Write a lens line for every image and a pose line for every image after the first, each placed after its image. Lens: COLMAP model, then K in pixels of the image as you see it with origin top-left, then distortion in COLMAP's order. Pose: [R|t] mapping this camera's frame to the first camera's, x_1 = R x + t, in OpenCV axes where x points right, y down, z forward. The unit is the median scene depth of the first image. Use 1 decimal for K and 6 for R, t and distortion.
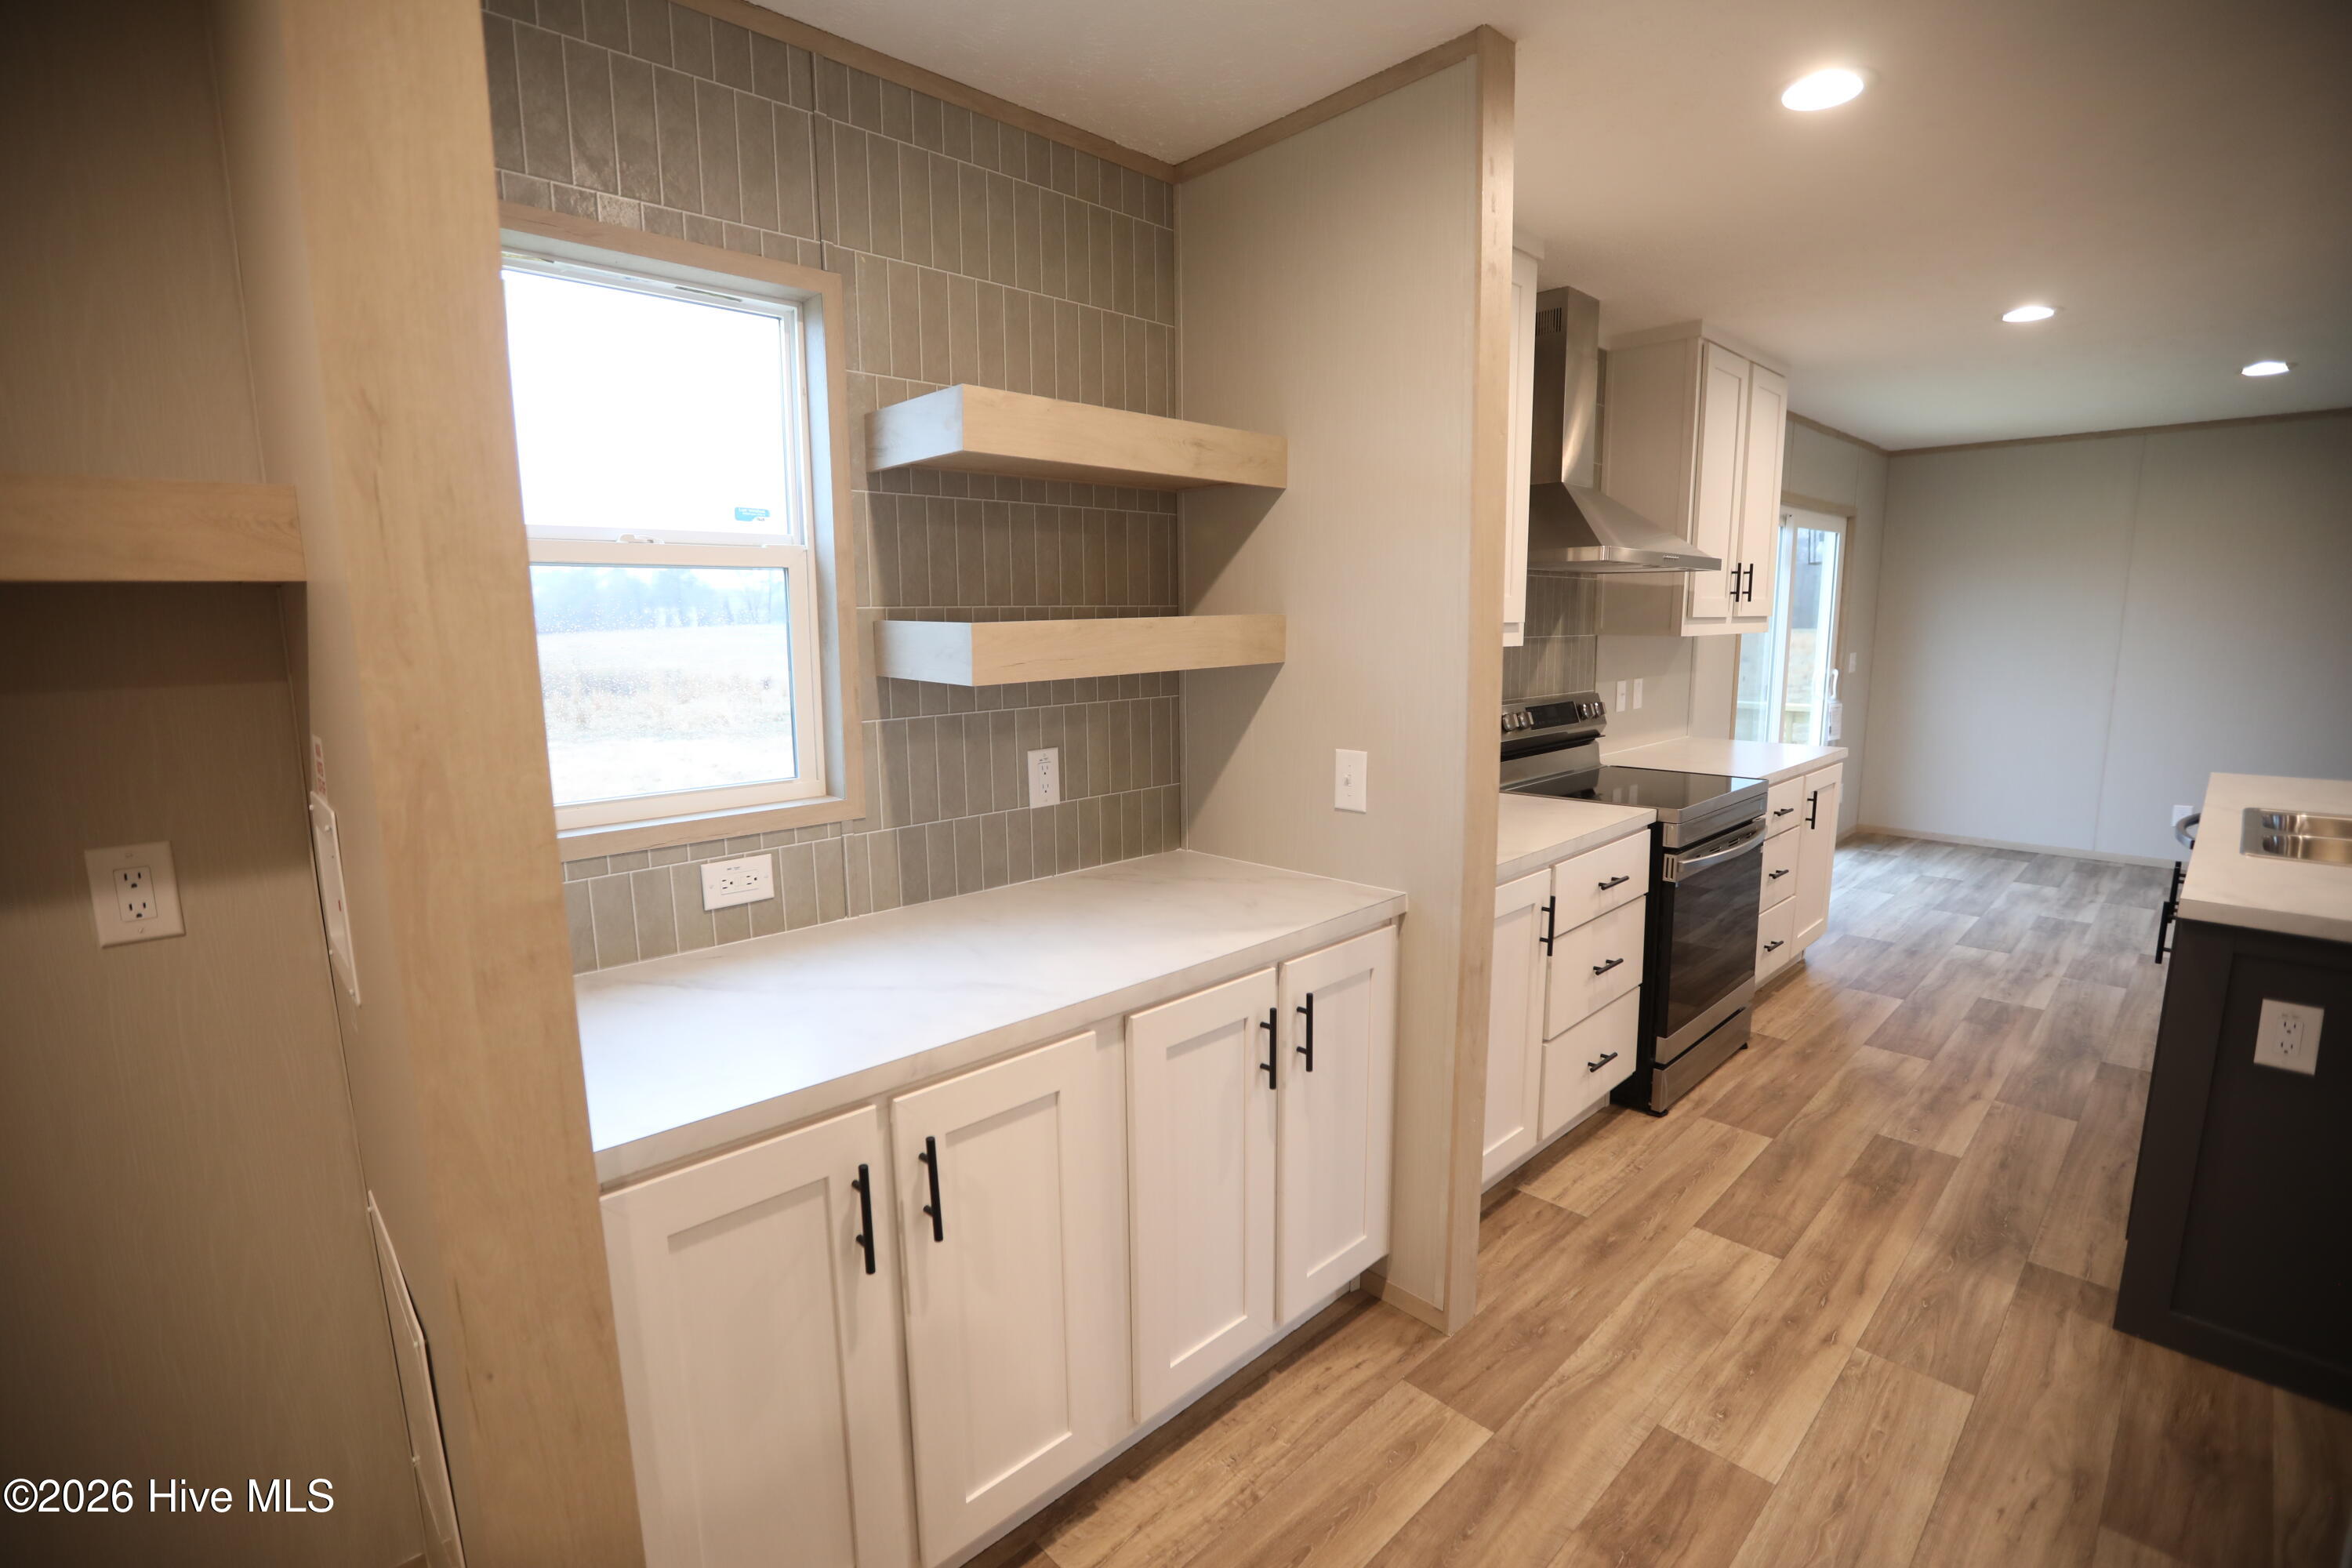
lens RADIAL K [[1056.3, 0, 1170.7], [0, 1056.3, 790.3], [0, 0, 1]] dist [-0.065057, 0.027347]
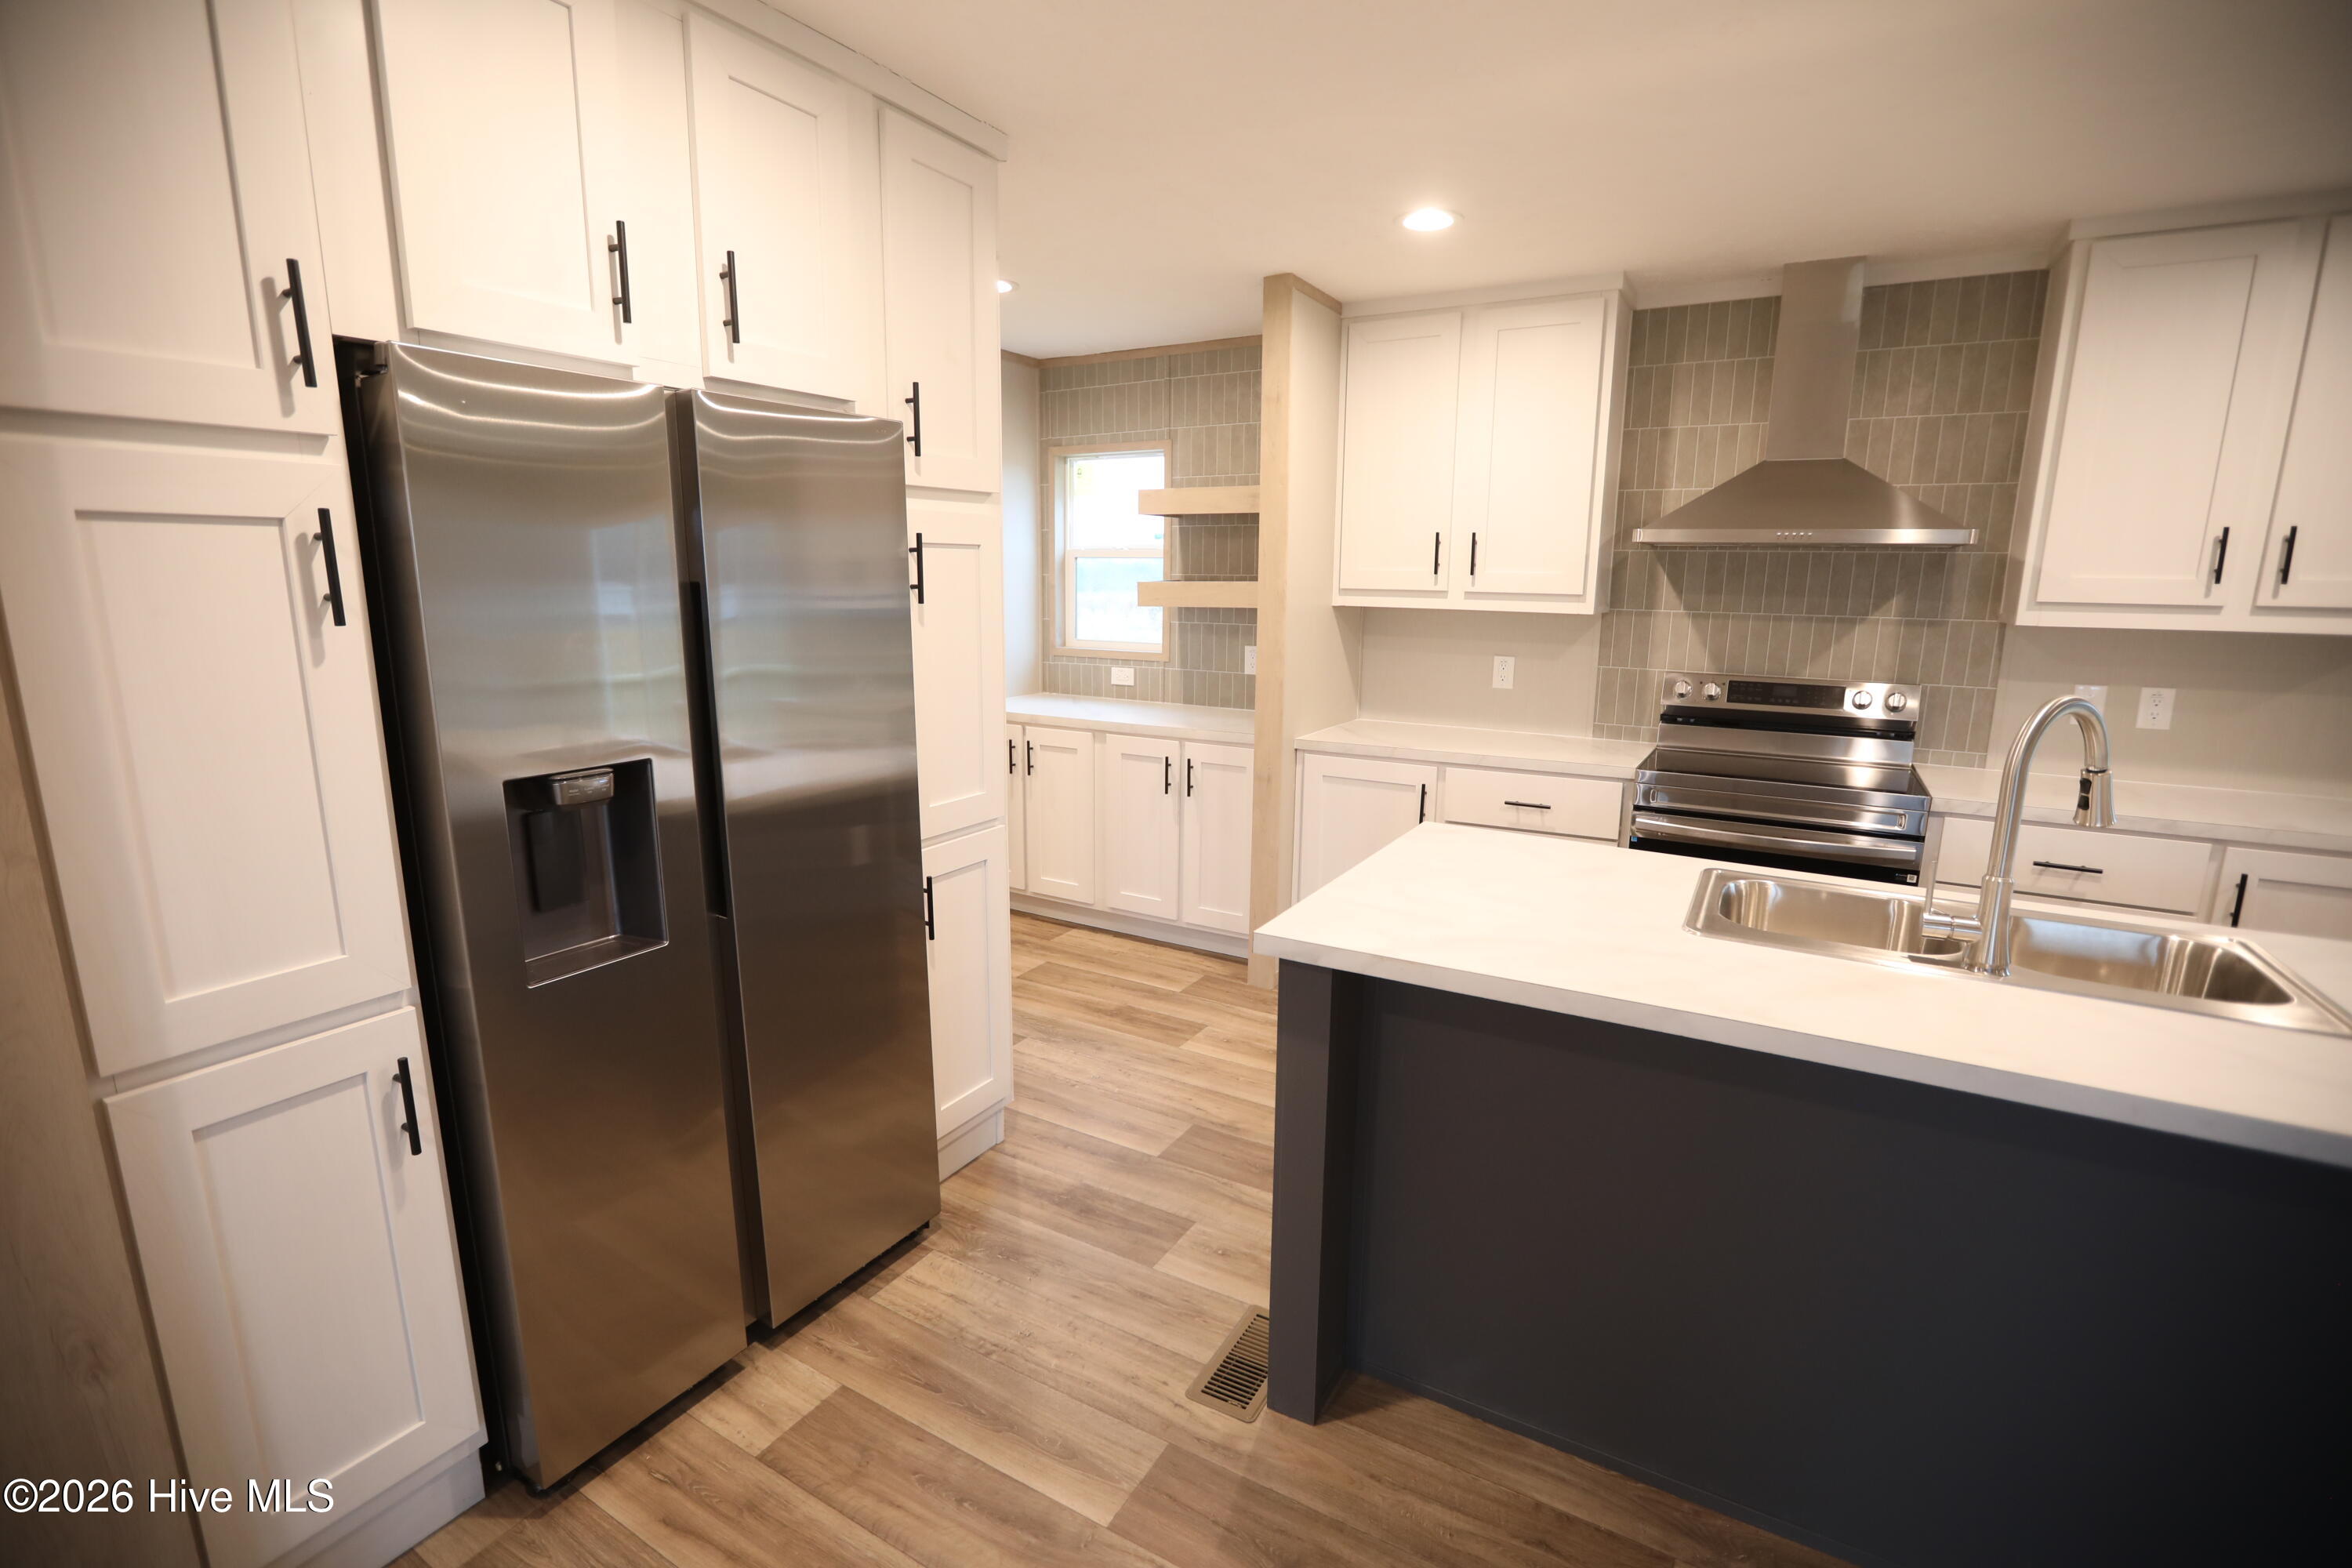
lens RADIAL K [[1061.1, 0, 1175.5], [0, 1061.1, 789.0], [0, 0, 1]] dist [-0.052557, 0.015672]
pose [[0.278727, 0.205218, -0.938188, 1.919586], [-0.165765, 0.972521, 0.163480, -0.084970], [0.945956, 0.109952, 0.305085, 0.284359]]
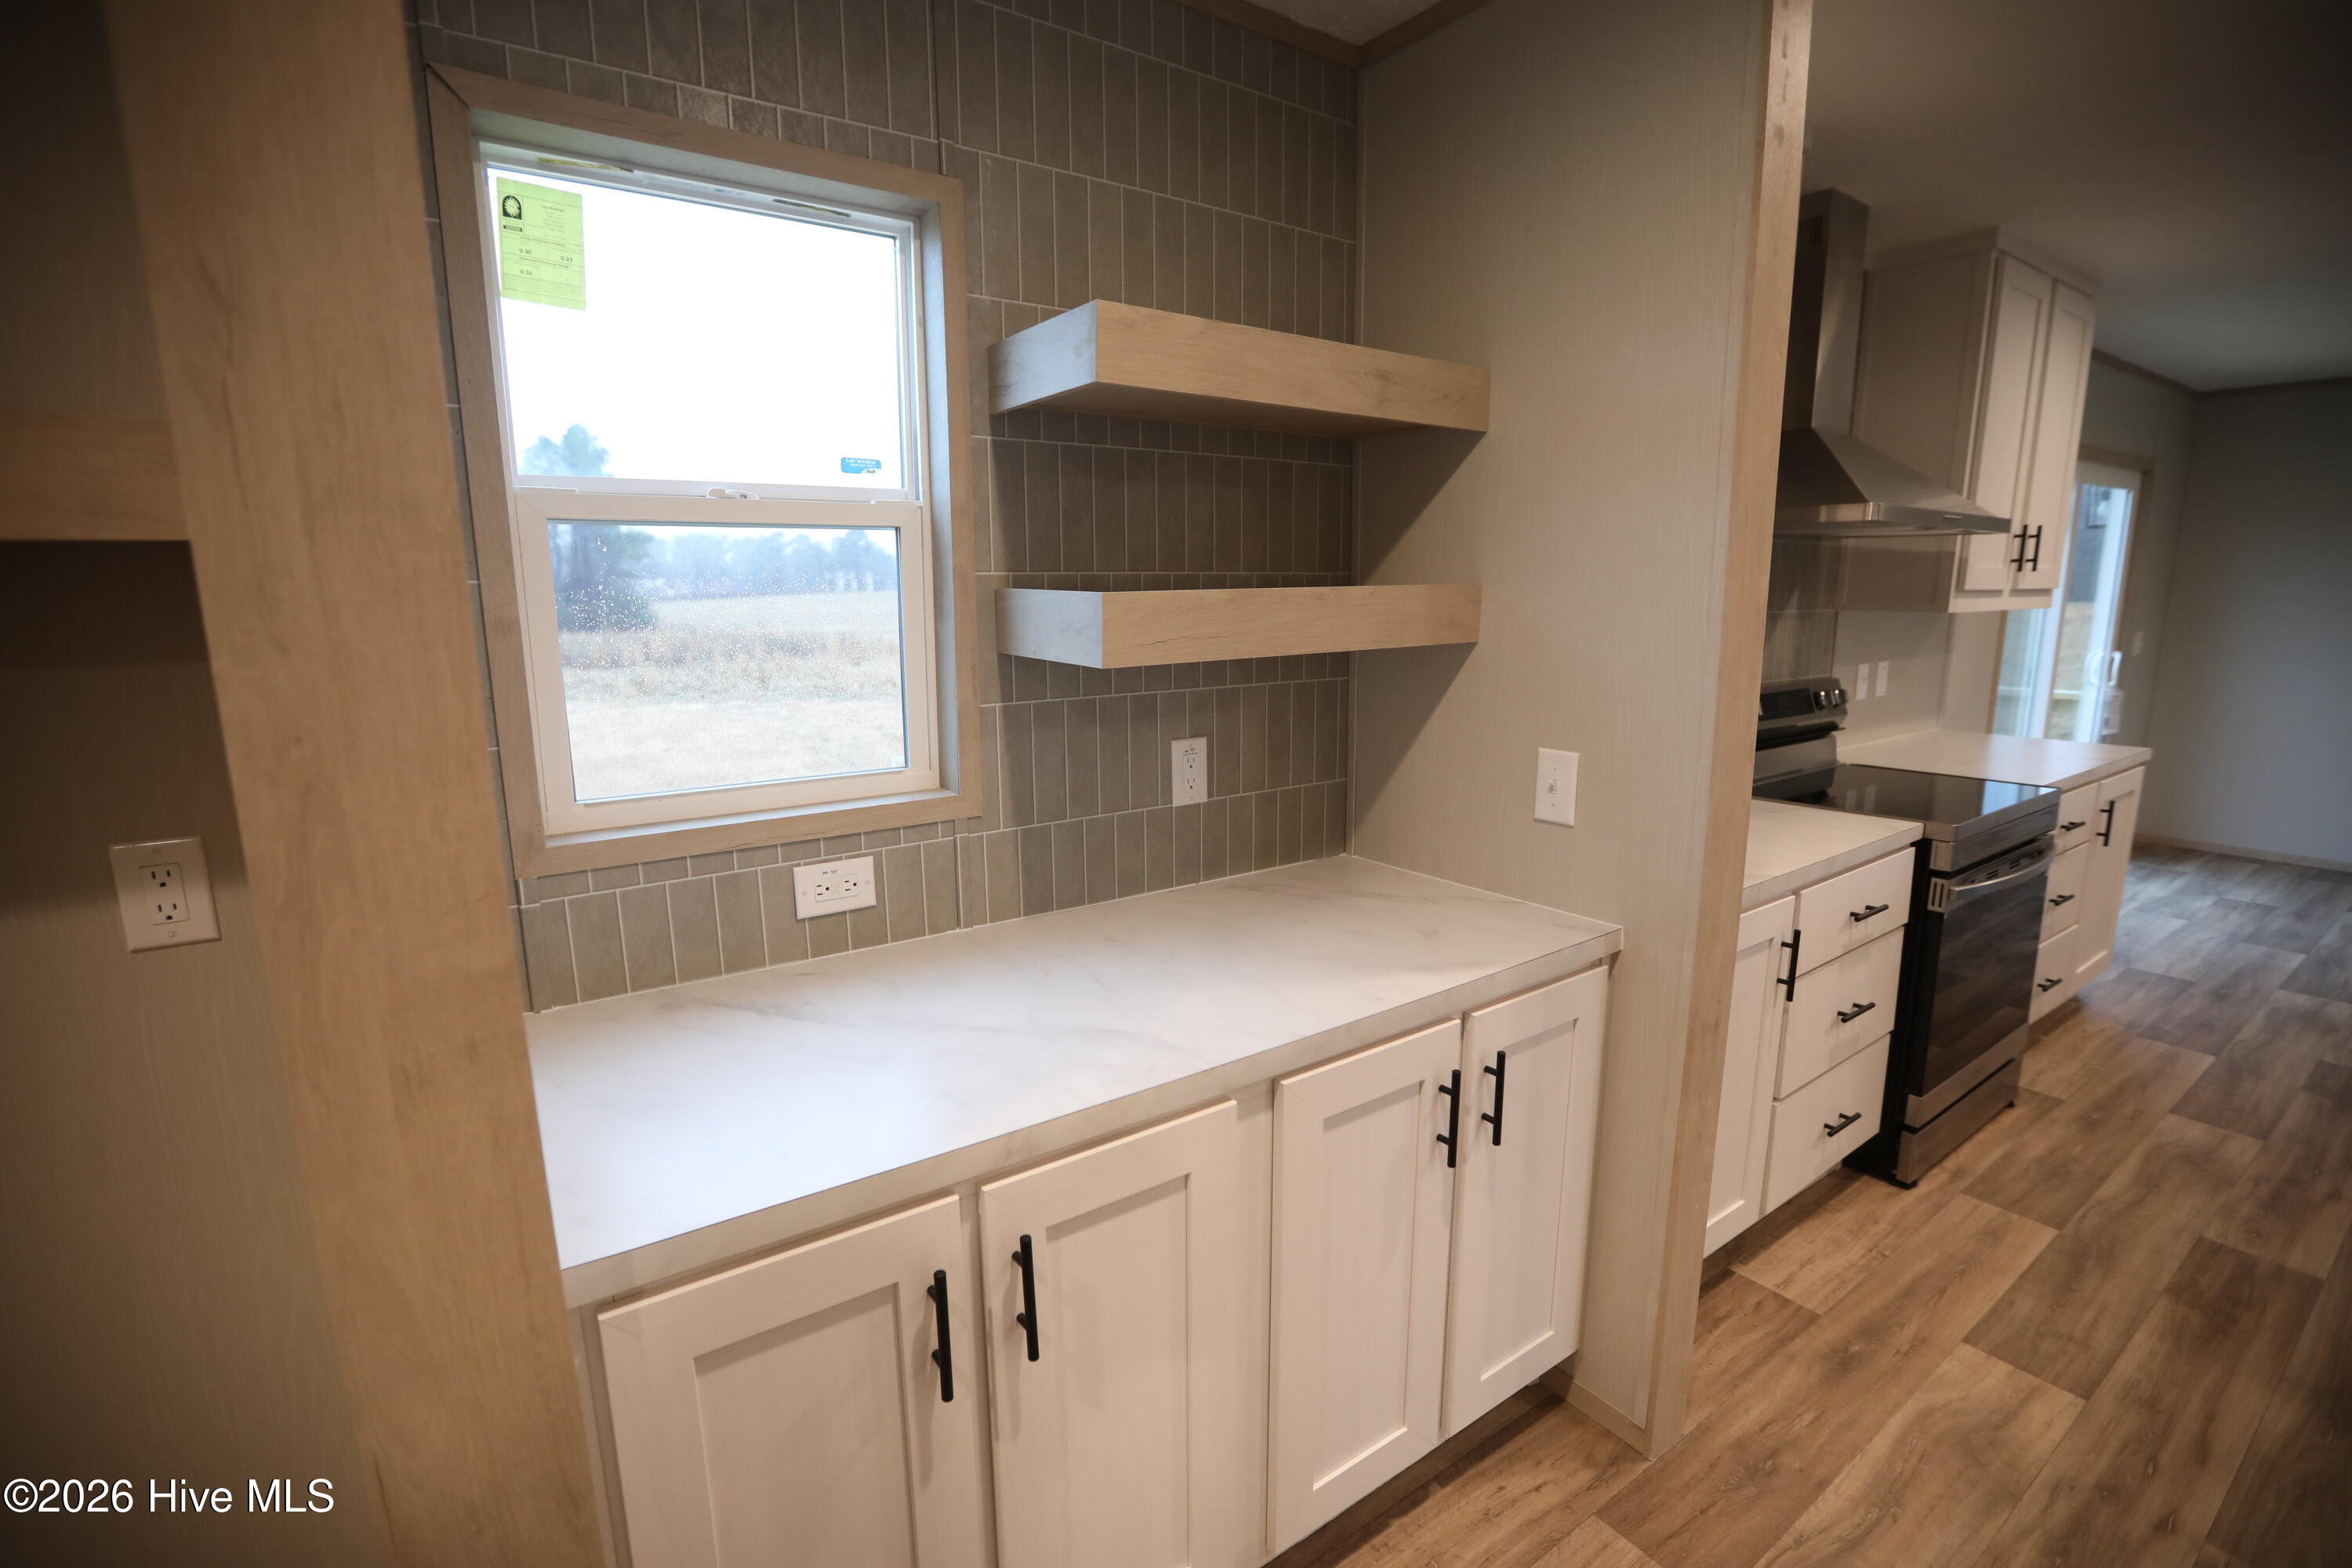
lens RADIAL K [[1061.1, 0, 1175.5], [0, 1061.1, 789.0], [0, 0, 1]] dist [-0.052557, 0.015672]
pose [[0.989412, 0.030806, -0.141829, -0.007494], [-0.026803, 0.999189, 0.030046, -0.025085], [0.142640, -0.025926, 0.989435, 0.143979]]
